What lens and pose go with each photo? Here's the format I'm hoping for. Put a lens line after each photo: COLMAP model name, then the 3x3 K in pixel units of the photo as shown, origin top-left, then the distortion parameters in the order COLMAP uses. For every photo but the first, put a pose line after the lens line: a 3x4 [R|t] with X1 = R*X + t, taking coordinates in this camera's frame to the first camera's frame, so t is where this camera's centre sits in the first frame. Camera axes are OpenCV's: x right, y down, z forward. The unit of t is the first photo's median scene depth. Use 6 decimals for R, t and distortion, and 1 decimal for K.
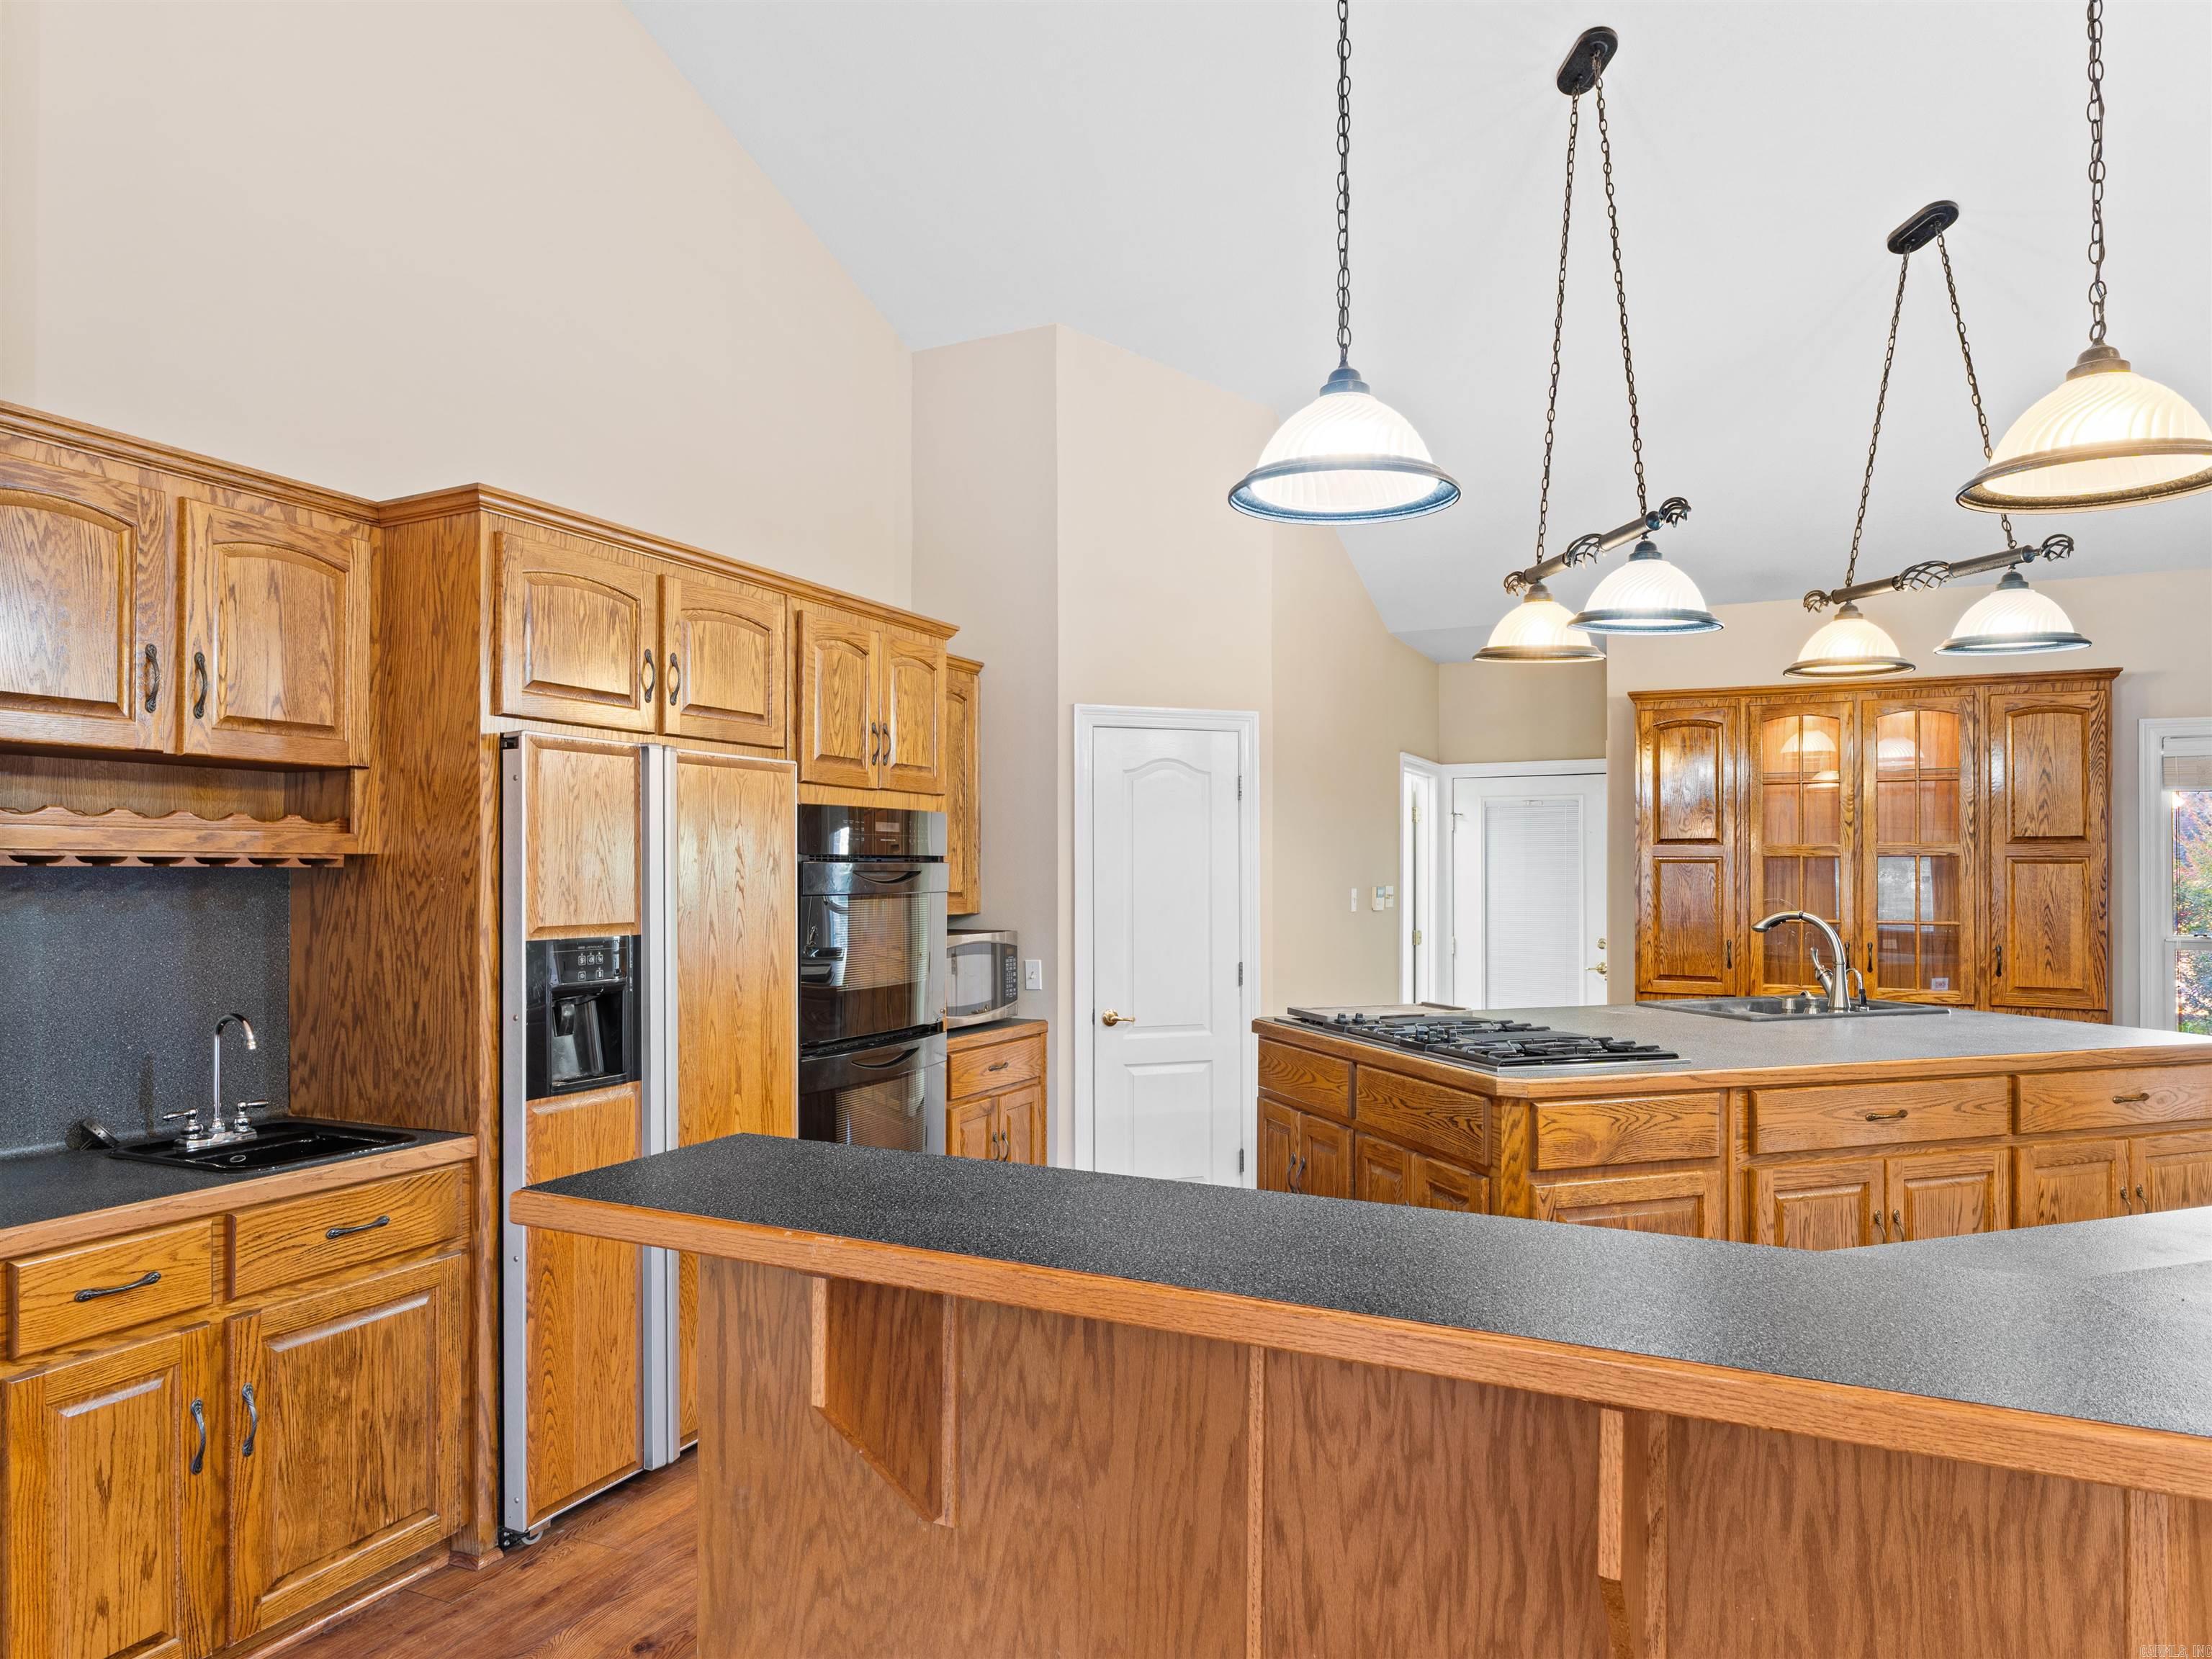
lens RADIAL K [[1351.4, 0, 1133.4], [0, 1351.4, 857.3], [0, 0, 1]] dist [-0.003407, -0.000496]
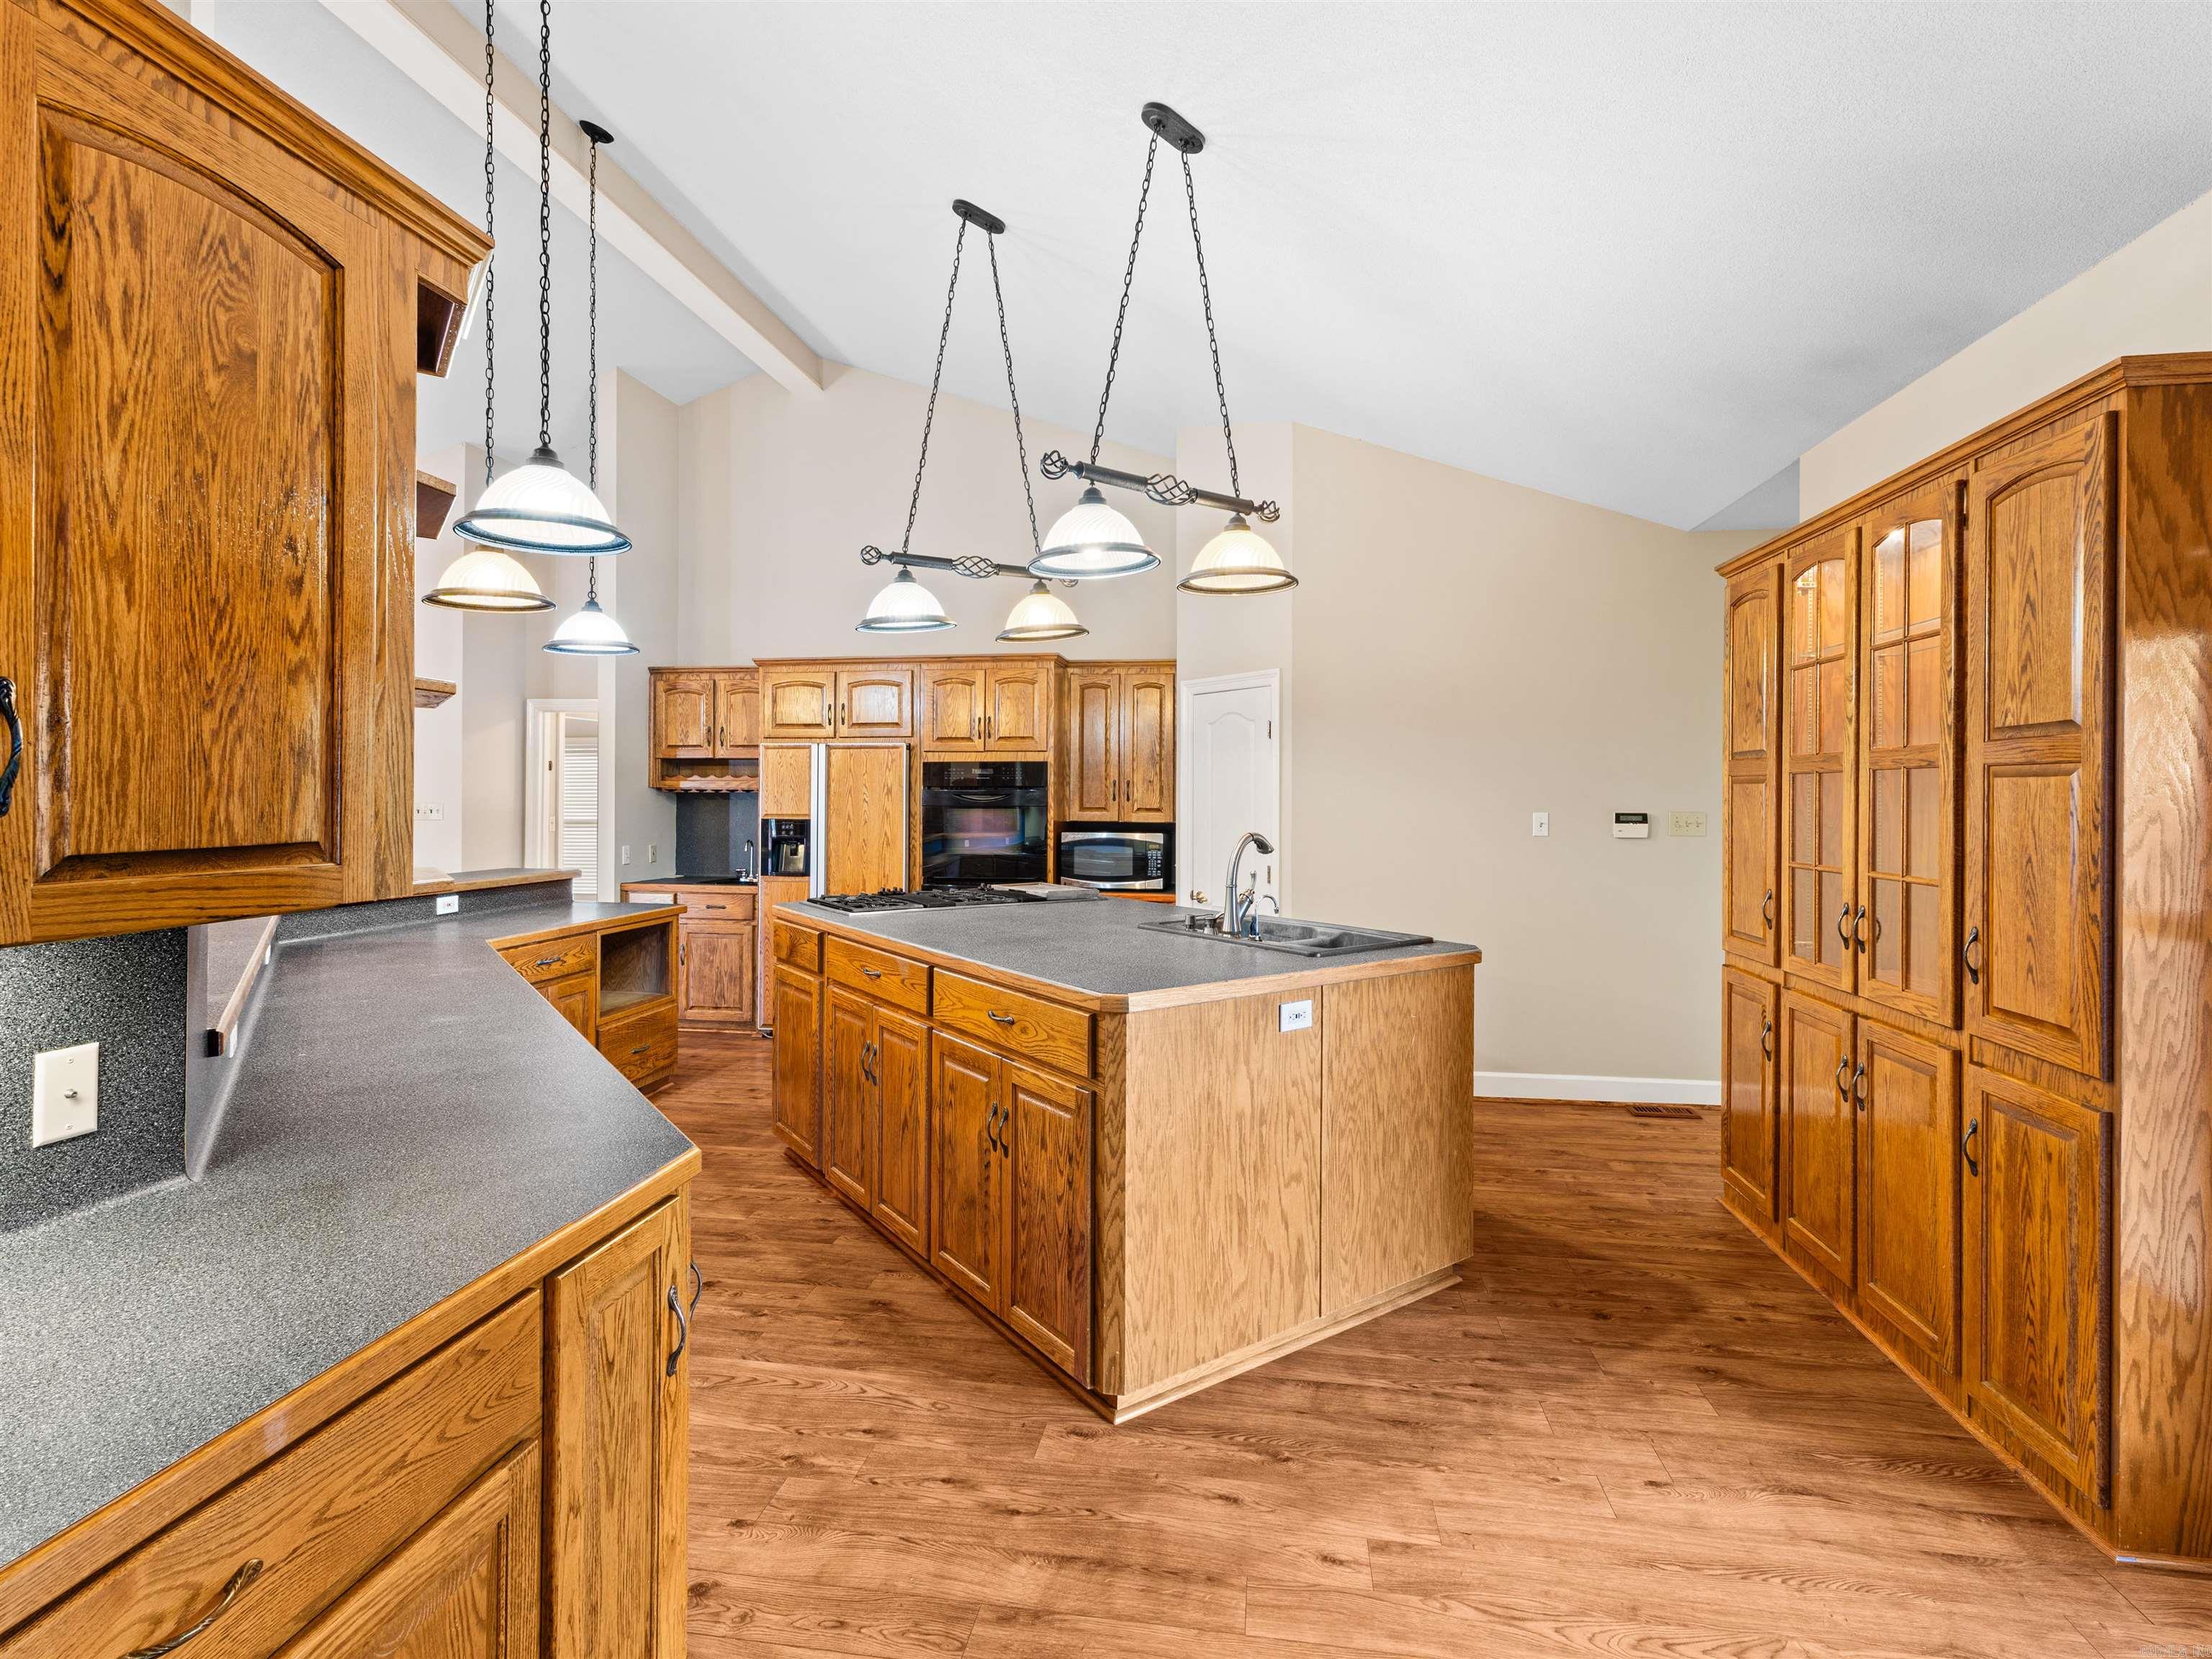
lens RADIAL K [[1064.7, 0, 1128.9], [0, 1064.7, 797.1], [0, 0, 1]] dist [-0.000130, 0.001582]
pose [[0.310549, -0.003087, -0.950552, 2.936042], [0.004929, 0.999987, -0.001637, 0.038911], [0.950545, -0.004177, 0.310560, 1.624240]]
